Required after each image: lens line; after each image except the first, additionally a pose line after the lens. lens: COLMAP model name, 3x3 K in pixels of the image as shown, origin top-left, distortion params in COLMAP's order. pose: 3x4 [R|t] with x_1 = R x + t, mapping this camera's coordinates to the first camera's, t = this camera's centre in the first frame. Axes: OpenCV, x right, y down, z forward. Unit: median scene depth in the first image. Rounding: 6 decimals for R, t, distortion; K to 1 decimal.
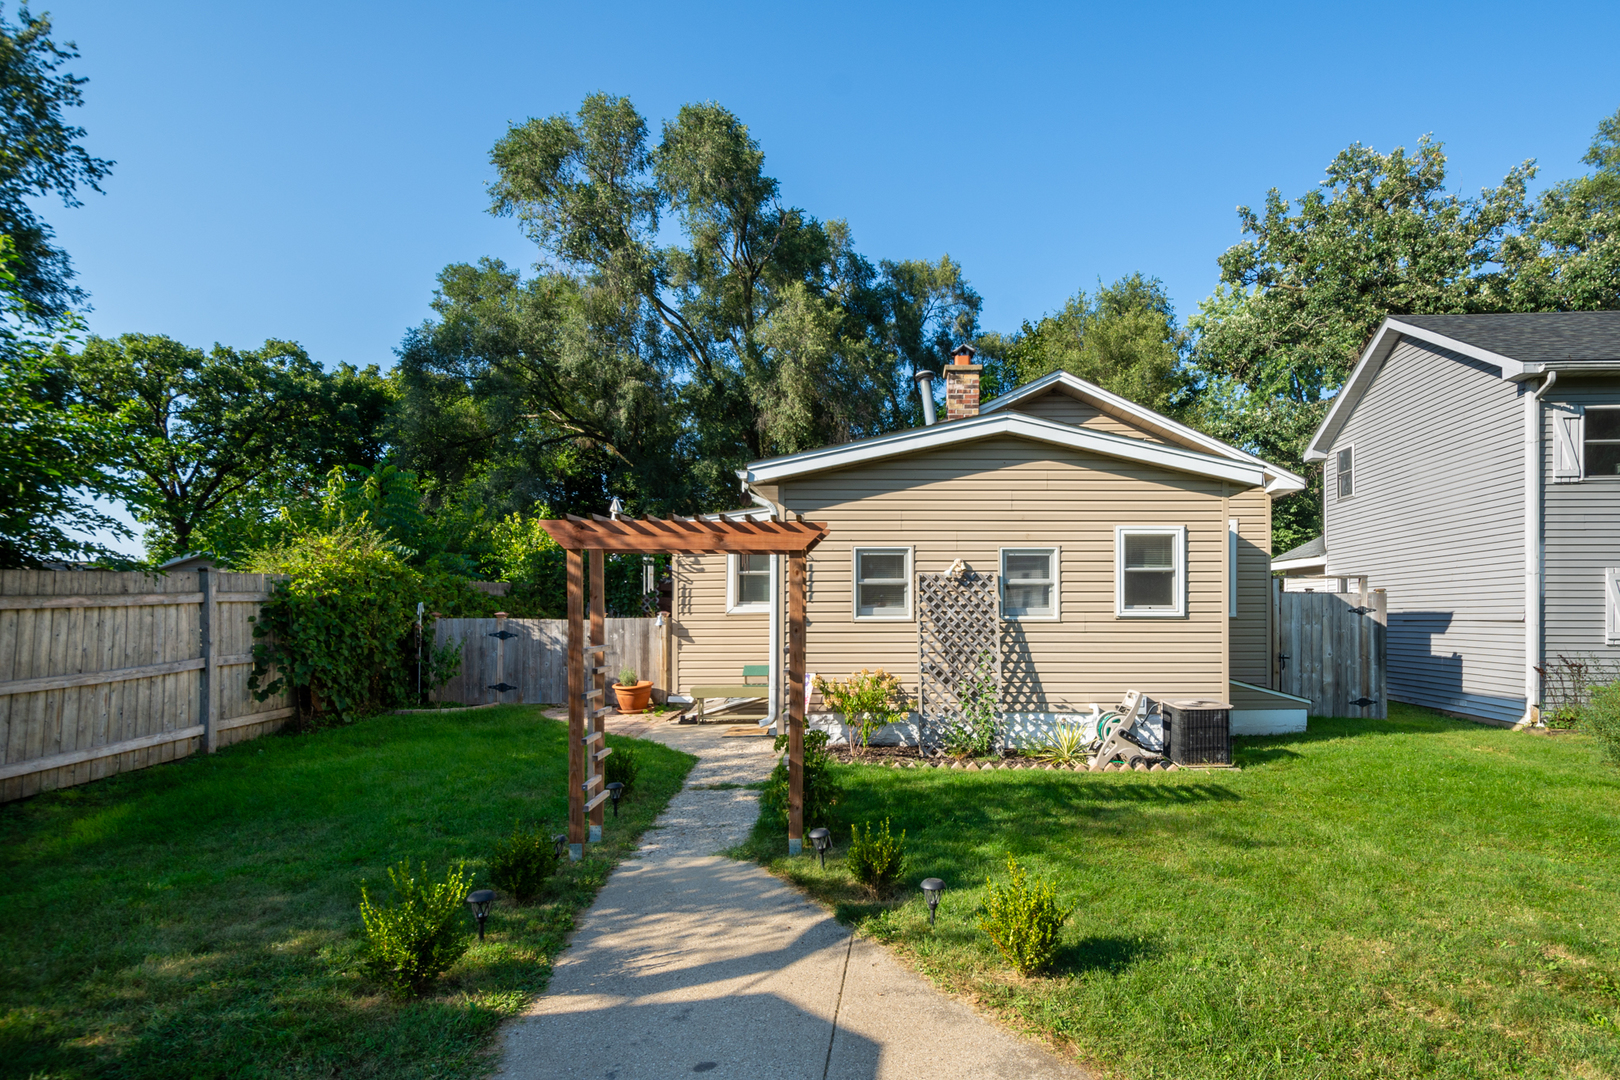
lens RADIAL K [[770.6, 0, 810.9], [0, 770.6, 633.2], [0, 0, 1]] dist [-0.000168, 0.000487]
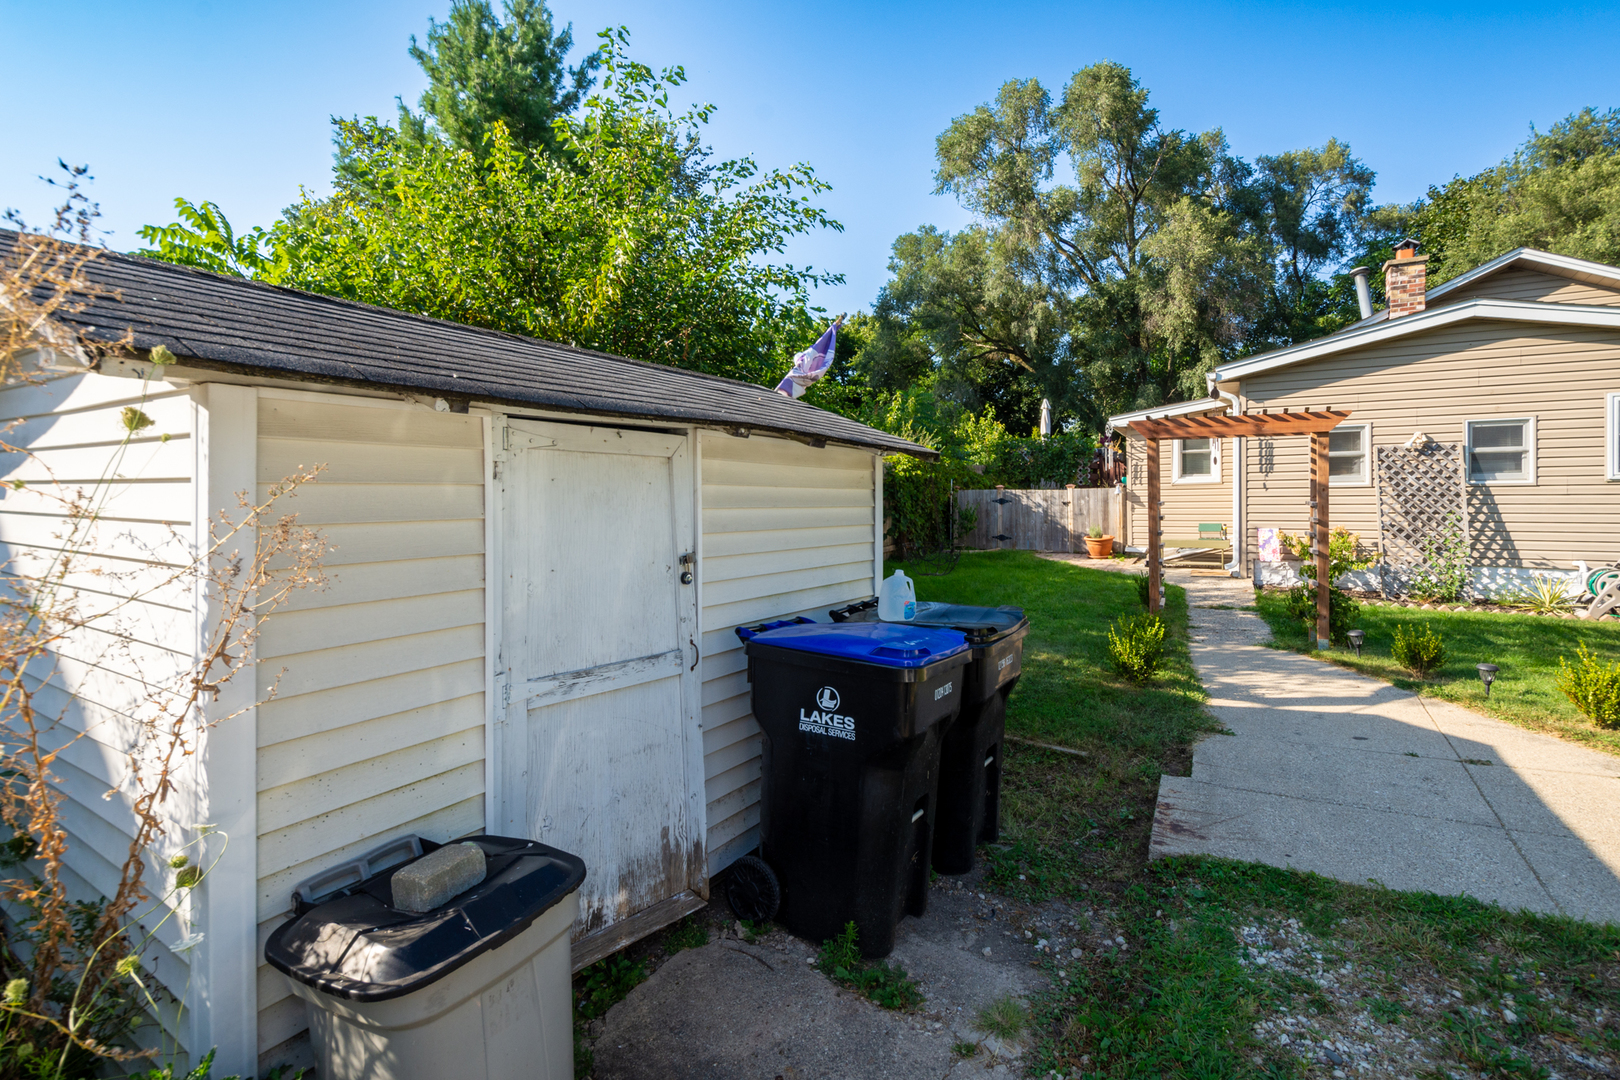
lens RADIAL K [[669.2, 0, 809.2], [0, 669.2, 517.4], [0, 0, 1]] dist [-0.000018, -0.000862]
pose [[0.908088, 0.004188, -0.418759, -0.182277], [0.000265, 0.999944, 0.010575, 0.017158], [0.418780, -0.009714, 0.908036, -0.246076]]
